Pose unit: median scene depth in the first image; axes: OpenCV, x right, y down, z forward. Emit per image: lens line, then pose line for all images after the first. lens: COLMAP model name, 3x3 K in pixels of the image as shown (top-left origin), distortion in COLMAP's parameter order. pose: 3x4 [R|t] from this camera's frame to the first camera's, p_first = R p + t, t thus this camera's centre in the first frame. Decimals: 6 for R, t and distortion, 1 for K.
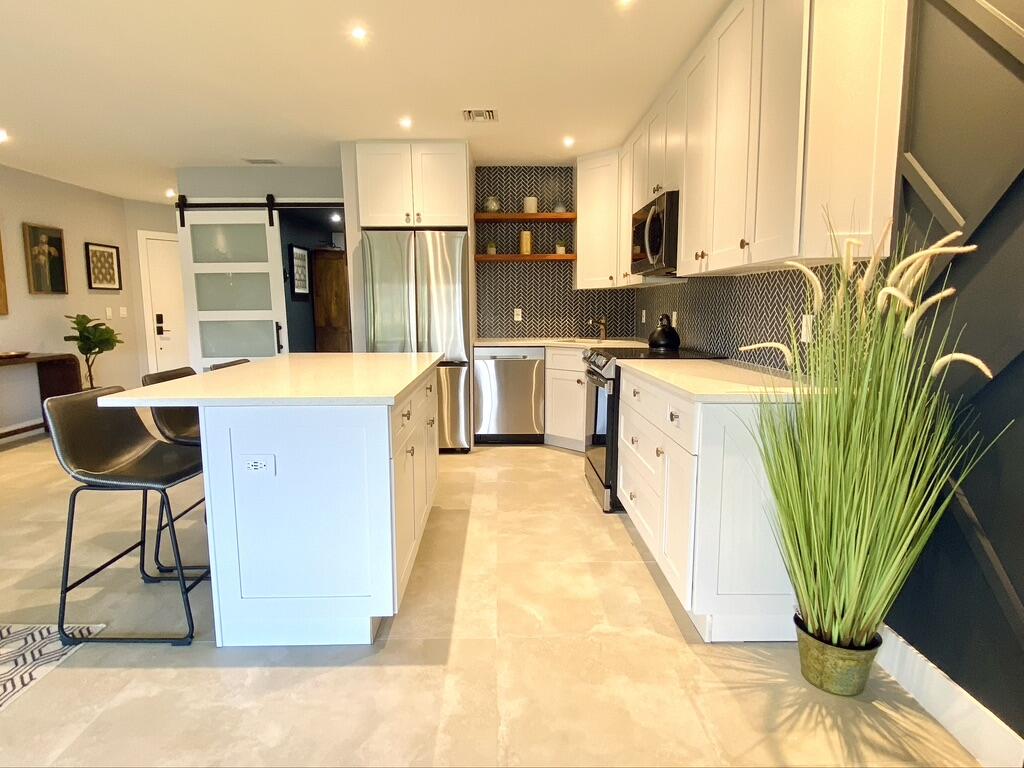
lens RADIAL K [[553.0, 0, 509.6], [0, 553.0, 387.2], [0, 0, 1]] dist [0.037110, -0.039519]
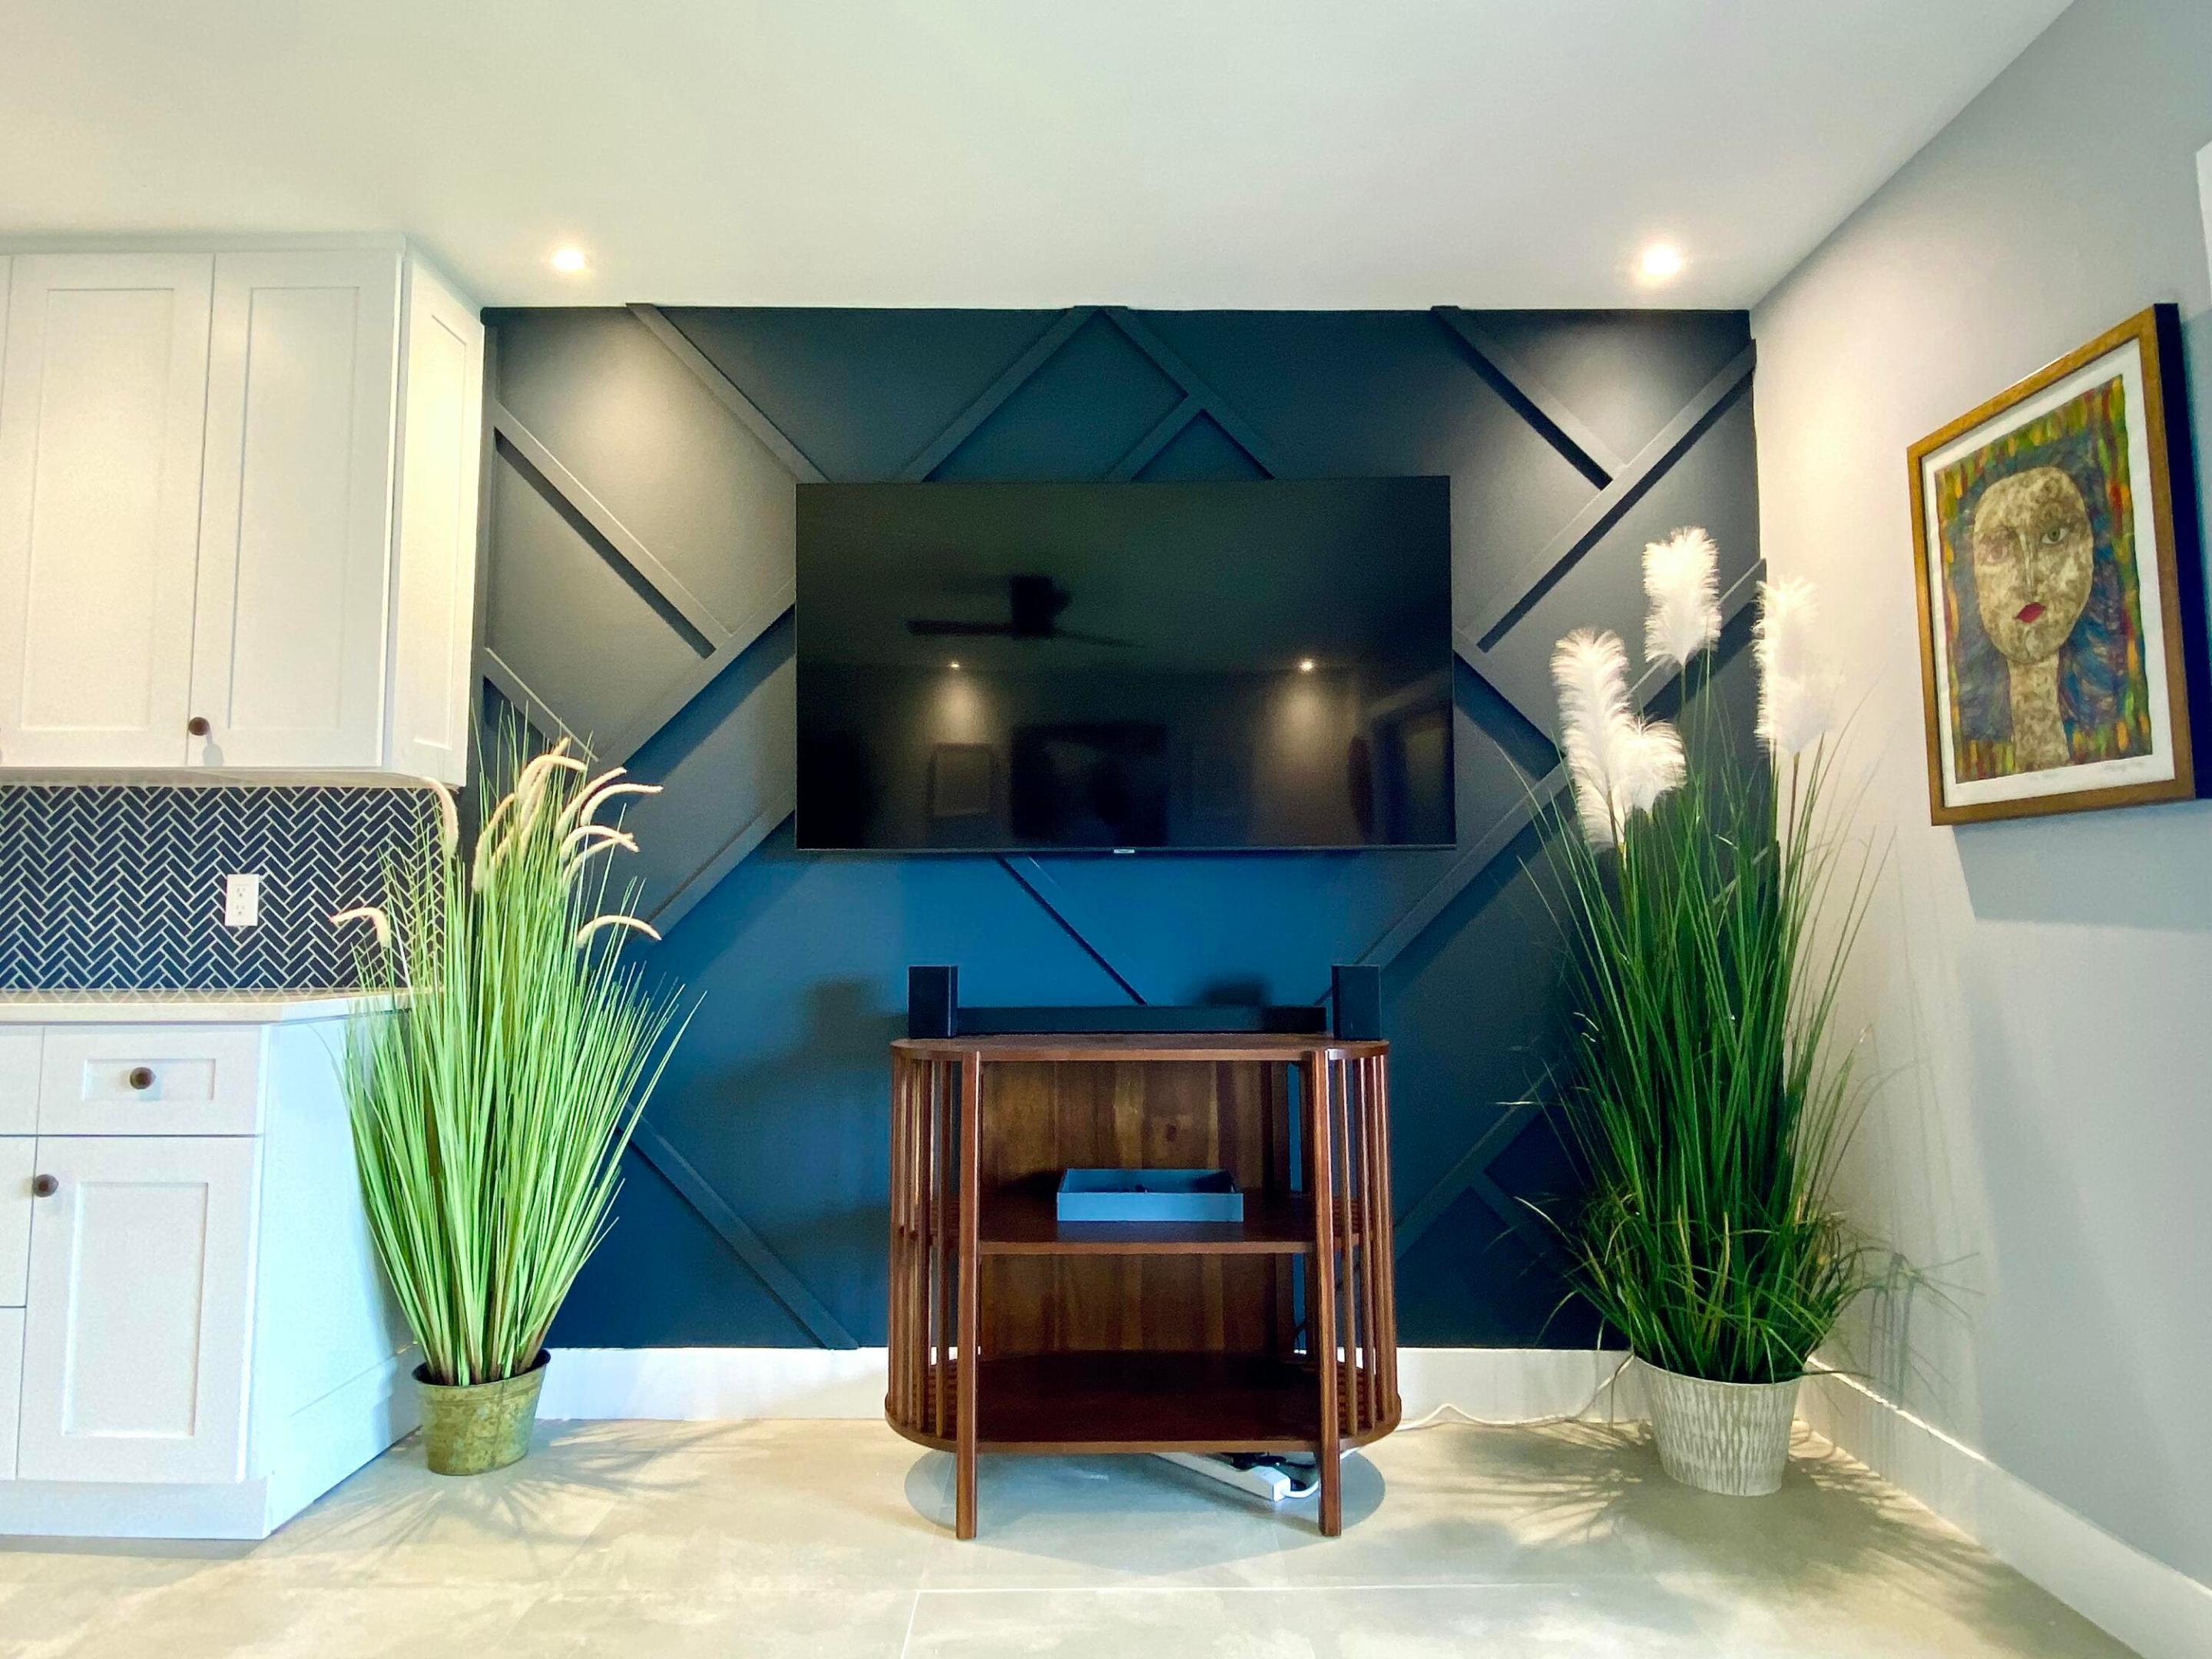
lens RADIAL K [[1237.7, 0, 1096.8], [0, 1237.7, 828.1], [0, 0, 1]] dist [0.027274, -0.032271]
pose [[0.015235, 0.085181, 0.996249, -0.354074], [0.137817, 0.986676, -0.086470, 0.023405], [-0.990341, 0.138617, 0.003293, 0.099313]]
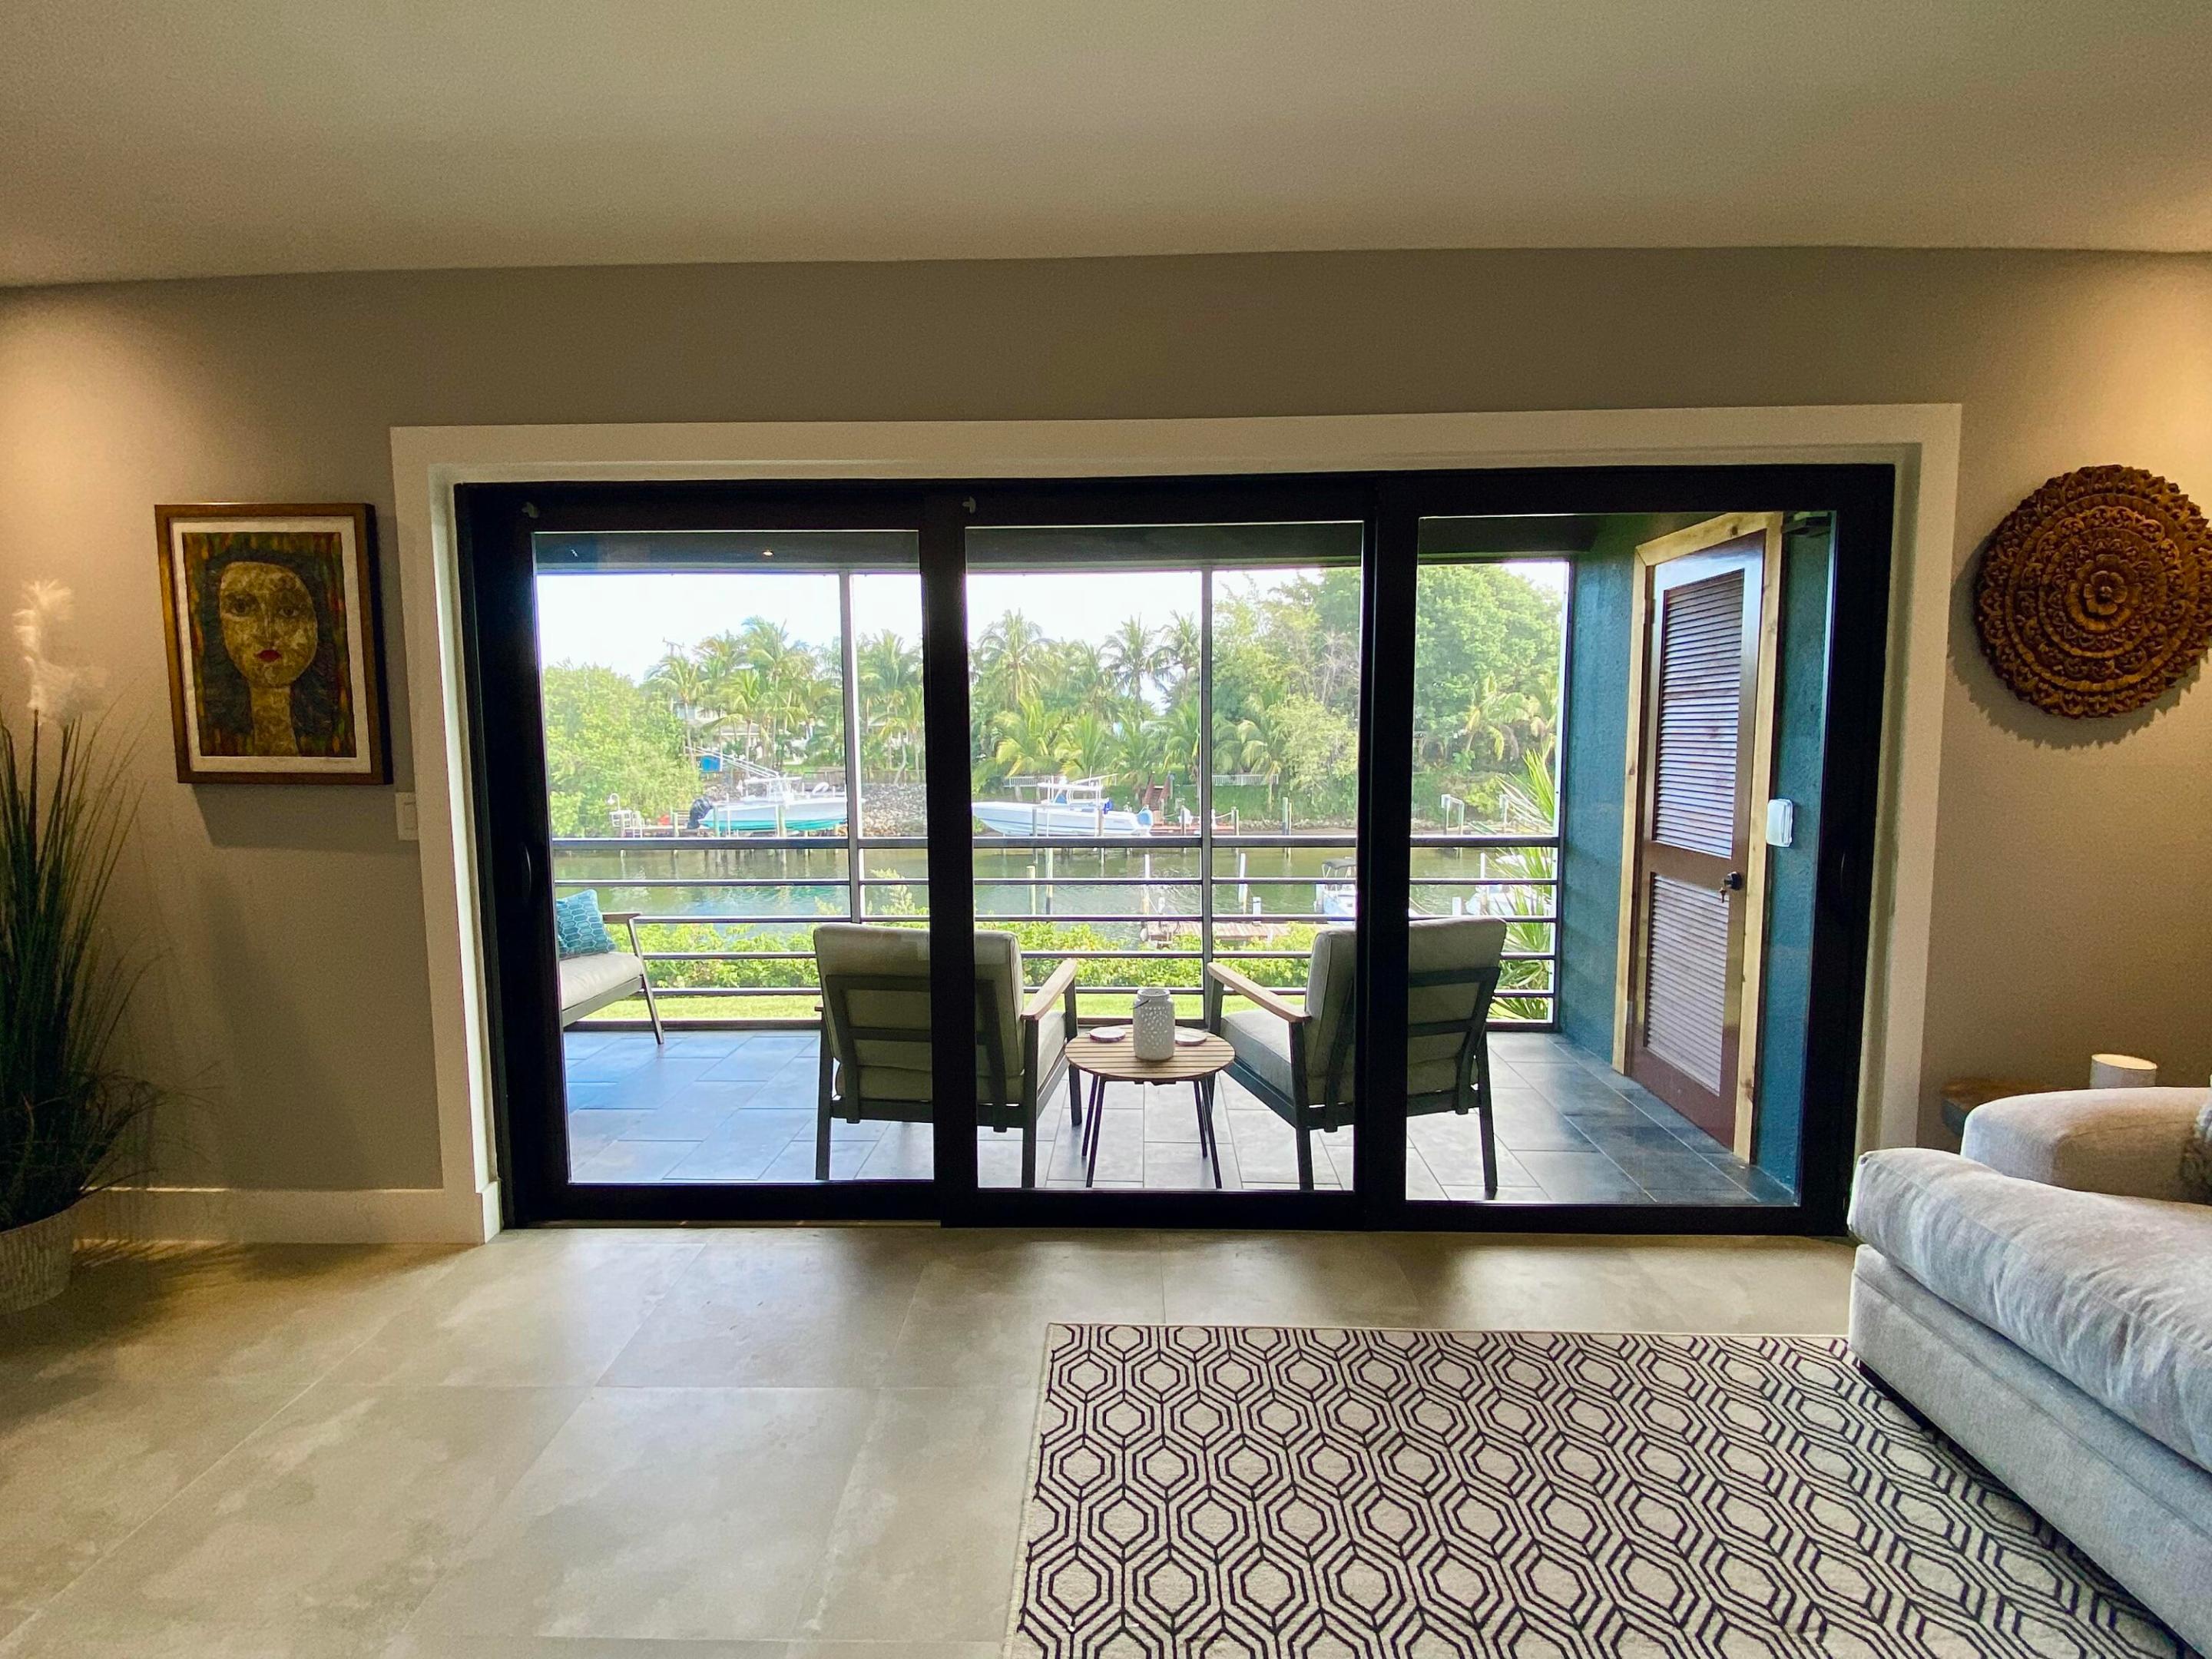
lens RADIAL K [[1034.8, 0, 1095.0], [0, 1034.8, 830.0], [0, 0, 1]] dist [0.002560, -0.015110]
pose [[-0.998904, 0.005969, 0.046421, -0.405181], [0.016613, 0.972467, 0.232448, -0.080573], [-0.043756, 0.232964, -0.971500, 0.333741]]
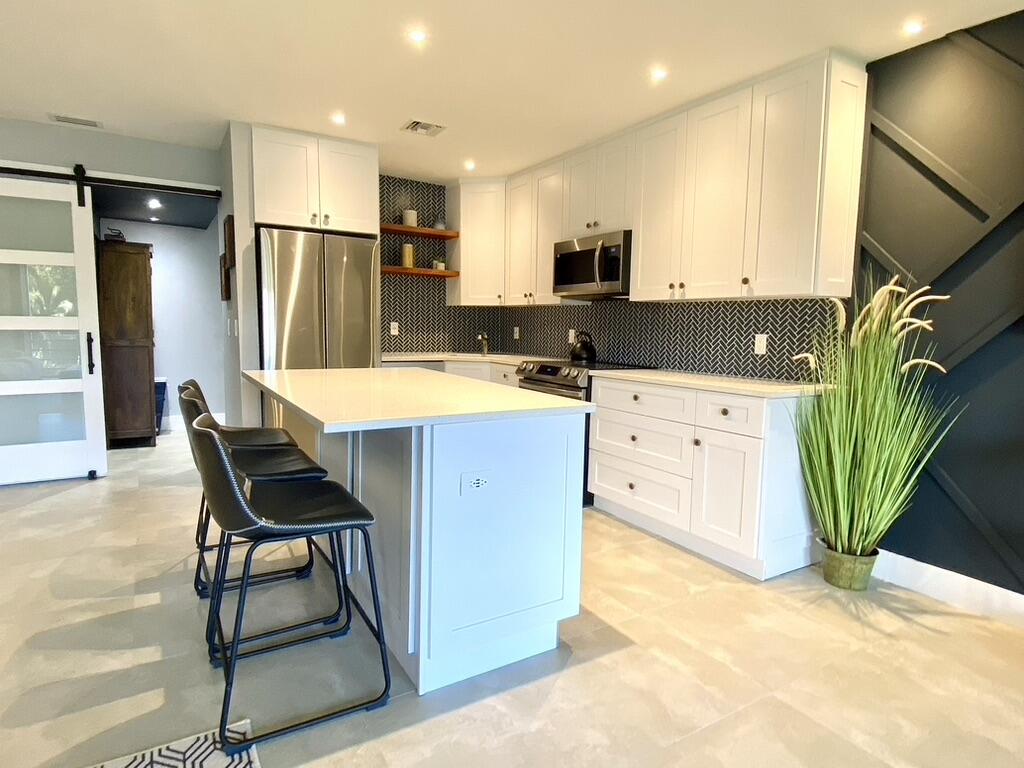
lens RADIAL K [[575.7, 0, 510.7], [0, 575.7, 386.6], [0, 0, 1]] dist [0.031078, -0.031508]
pose [[0.860409, -0.033038, 0.508531, -0.400208], [0.049328, 0.998610, -0.018583, -0.002446], [-0.507210, 0.041074, 0.860843, 0.049041]]
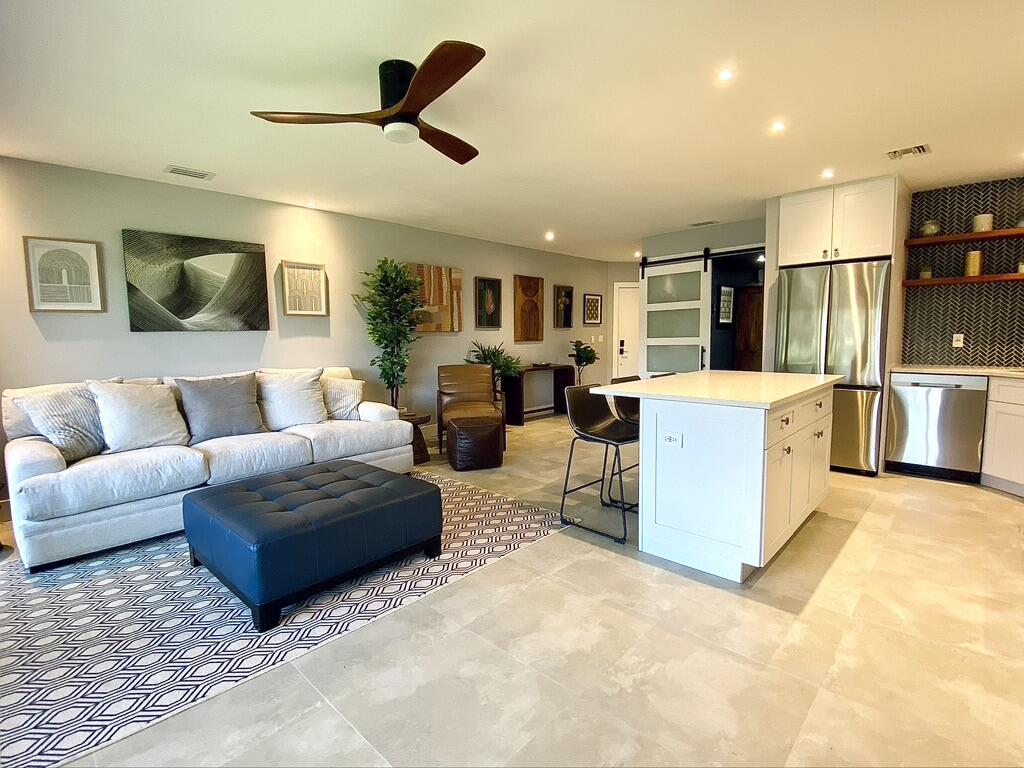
lens RADIAL K [[490.9, 0, 503.5], [0, 490.9, 386.0], [0, 0, 1]] dist [0.009032, -0.016408]
pose [[0.704877, 0.066219, -0.706232, 0.076058], [-0.090407, 0.995900, 0.003146, 0.013517], [0.703545, 0.061630, 0.707974, -0.136703]]
